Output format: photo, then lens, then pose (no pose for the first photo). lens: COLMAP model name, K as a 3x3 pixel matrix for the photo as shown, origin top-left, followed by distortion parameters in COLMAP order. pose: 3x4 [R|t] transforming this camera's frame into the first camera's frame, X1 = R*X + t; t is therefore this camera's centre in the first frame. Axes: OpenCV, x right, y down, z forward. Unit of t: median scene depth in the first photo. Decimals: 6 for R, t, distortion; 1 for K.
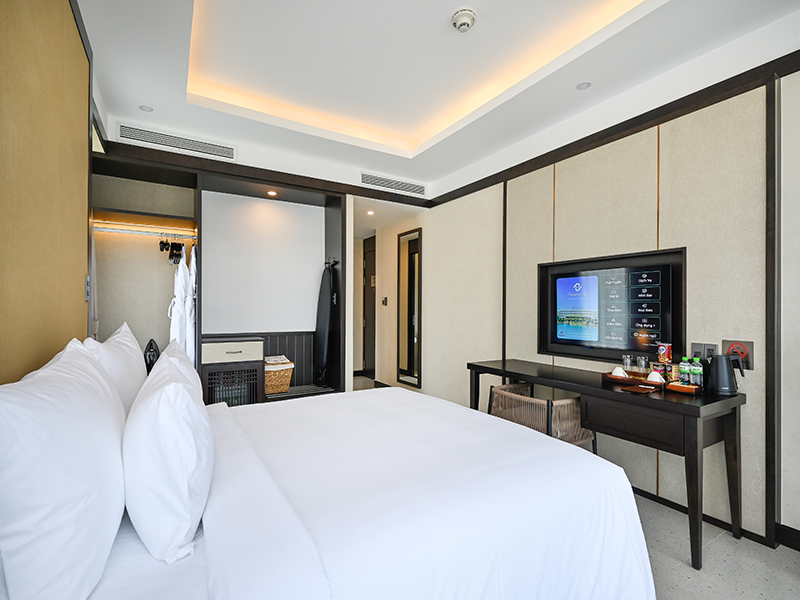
lens RADIAL K [[385.4, 0, 403.3], [0, 385.4, 305.6], [0, 0, 1]] dist [0.017735, -0.000021]
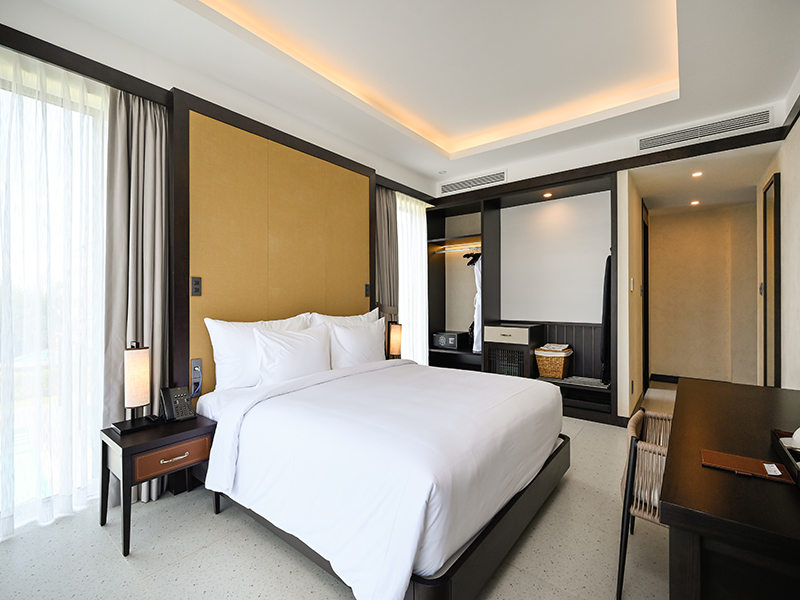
lens RADIAL K [[361.8, 0, 404.9], [0, 361.8, 295.5], [0, 0, 1]] dist [0.003792, -0.002231]
pose [[0.337728, -0.013235, -0.941151, 0.491156], [-0.000770, 0.999897, -0.014338, 0.010410], [0.941243, 0.005567, 0.337683, 0.271859]]
